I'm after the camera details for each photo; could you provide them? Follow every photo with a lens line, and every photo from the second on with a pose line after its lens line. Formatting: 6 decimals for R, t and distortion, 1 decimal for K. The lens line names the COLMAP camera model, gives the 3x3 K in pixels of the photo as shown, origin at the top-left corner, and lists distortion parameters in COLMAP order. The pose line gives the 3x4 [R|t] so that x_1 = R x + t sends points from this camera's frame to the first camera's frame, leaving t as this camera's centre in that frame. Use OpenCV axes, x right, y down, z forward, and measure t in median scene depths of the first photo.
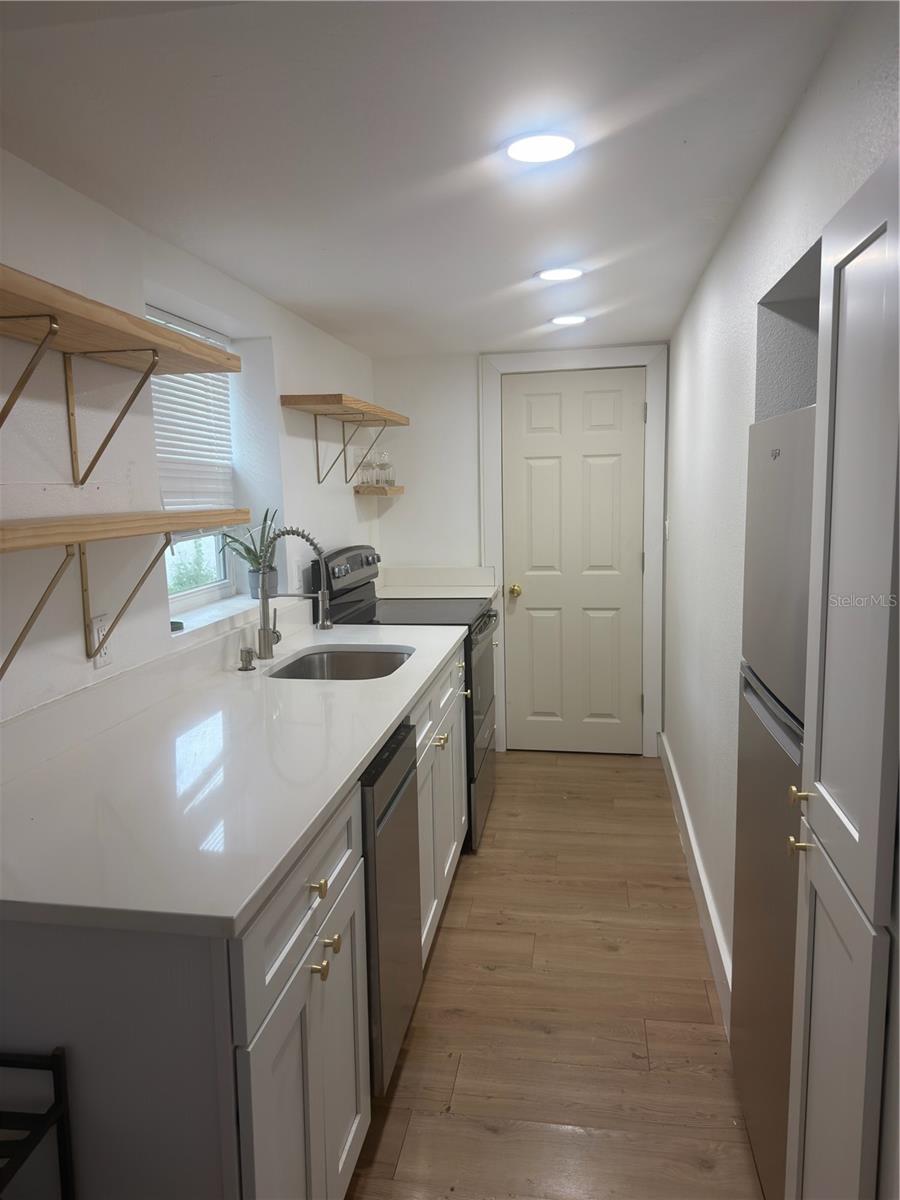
lens RADIAL K [[840.6, 0, 412.4], [0, 840.6, 596.6], [0, 0, 1]] dist [0.102844, -0.151494]
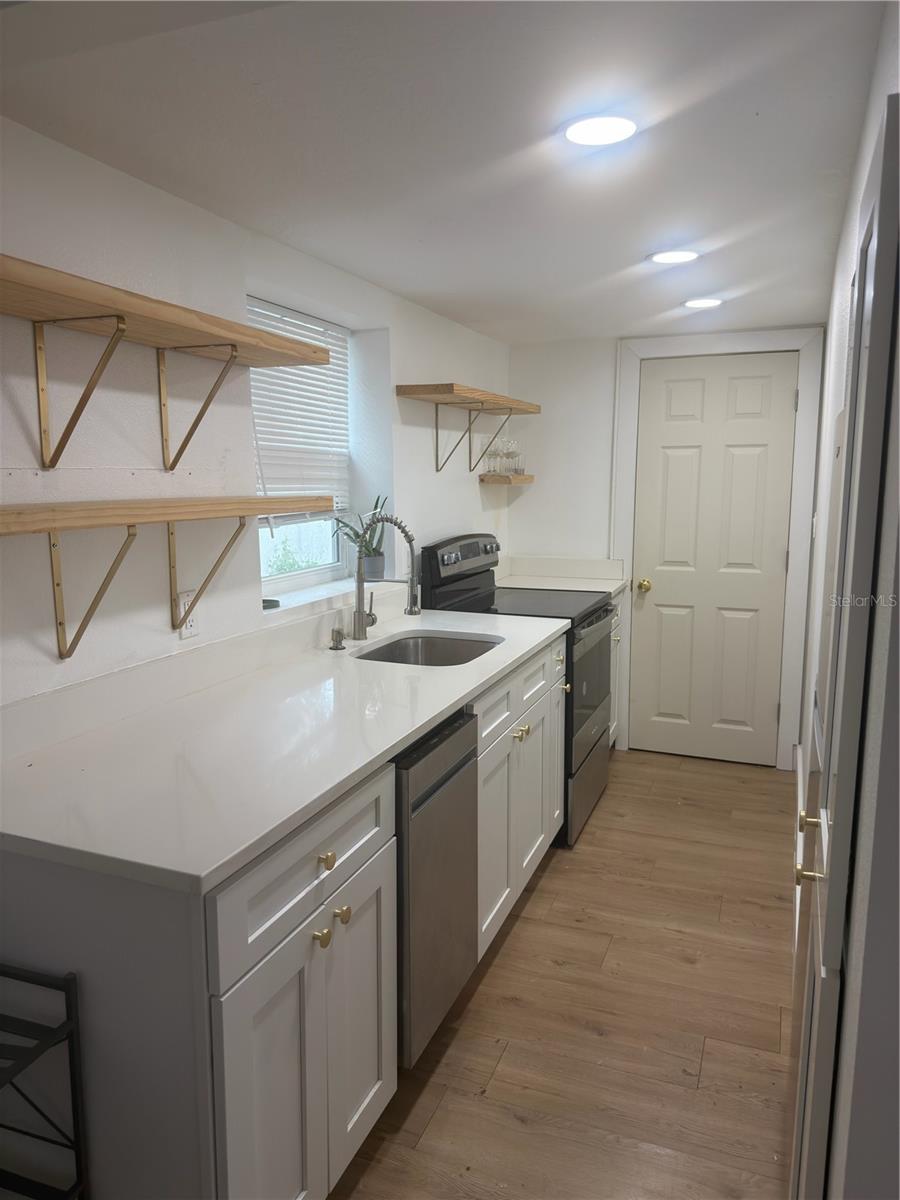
lens RADIAL K [[837.8, 0, 450.7], [0, 837.8, 601.9], [0, 0, 1]] dist [0.084768, -0.131295]
pose [[0.975269, 0.051157, -0.215021, 0.150488], [-0.046087, 0.998530, 0.028529, -0.007636], [0.216164, -0.017913, 0.976193, 0.012418]]
